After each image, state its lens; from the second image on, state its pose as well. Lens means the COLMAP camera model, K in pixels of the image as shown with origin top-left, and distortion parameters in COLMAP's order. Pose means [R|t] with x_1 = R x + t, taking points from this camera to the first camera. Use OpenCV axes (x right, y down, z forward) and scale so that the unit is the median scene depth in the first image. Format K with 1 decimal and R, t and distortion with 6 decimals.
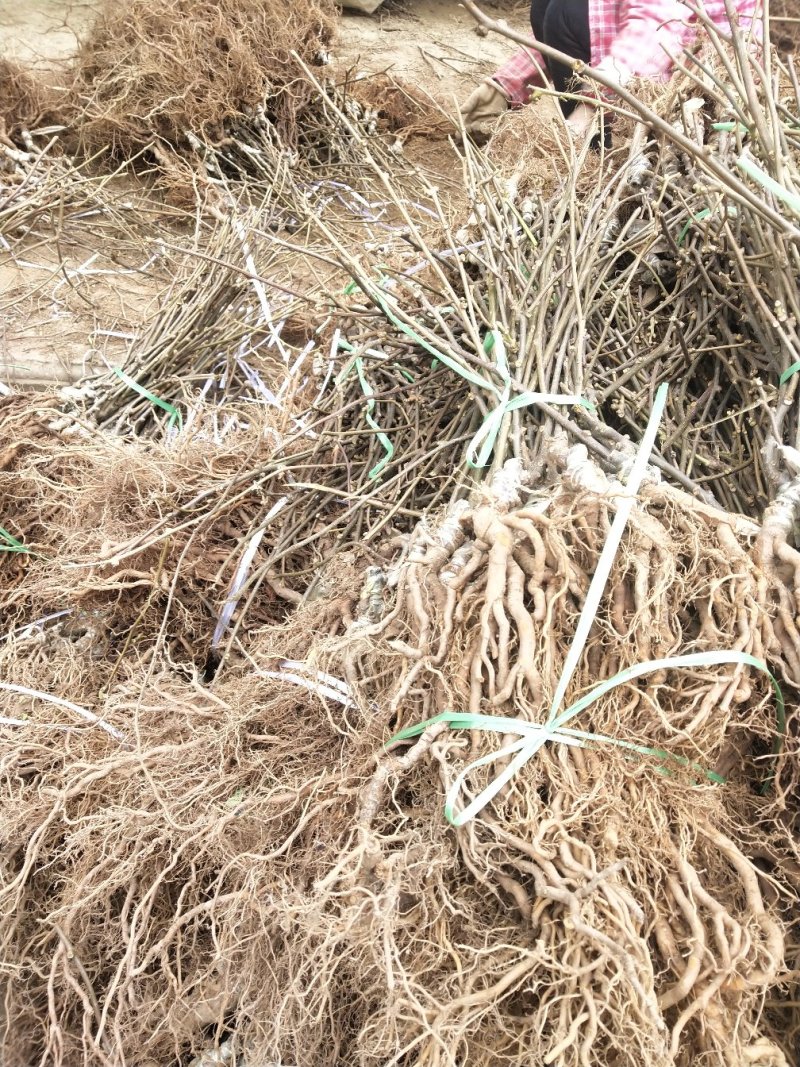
lens RADIAL K [[820.4, 0, 396.9], [0, 820.4, 506.2], [0, 0, 1]] dist [-0.009584, 0.033527]
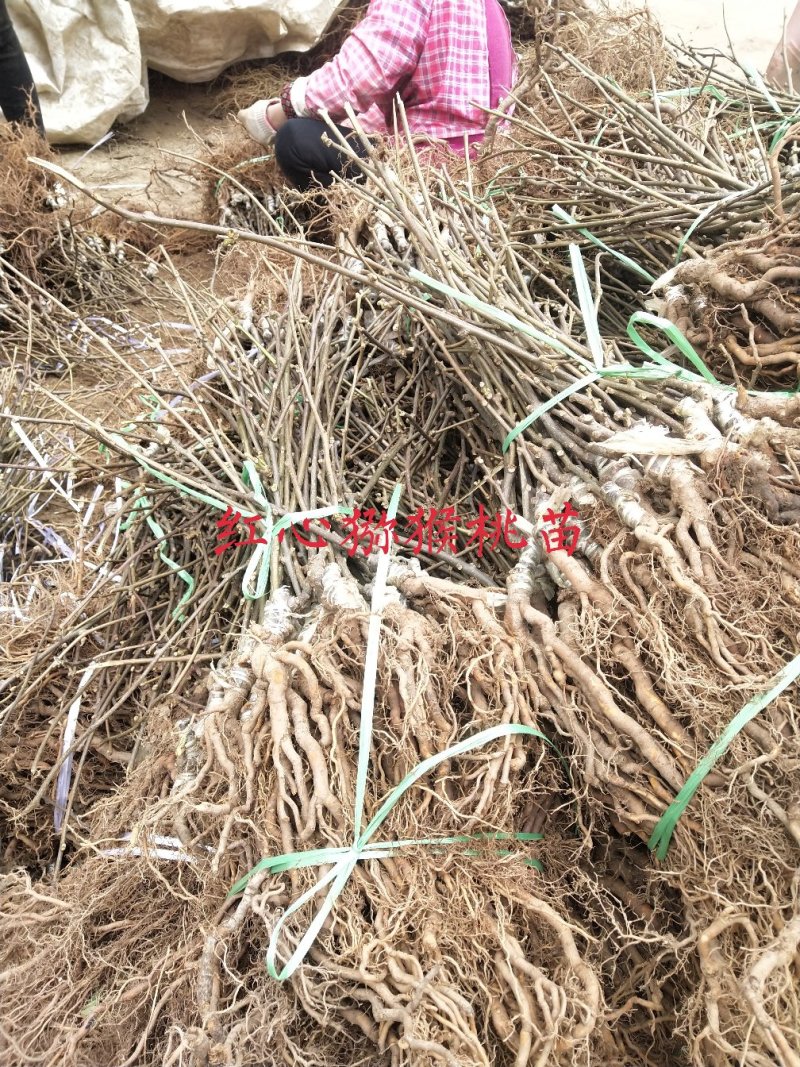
lens RADIAL K [[820.4, 0, 396.9], [0, 820.4, 506.2], [0, 0, 1]] dist [-0.009584, 0.033527]
pose [[0.953321, -0.247908, 0.172395, 0.143055], [0.260357, 0.964032, -0.053442, -0.070300], [-0.152946, 0.095831, 0.983577, -0.065568]]
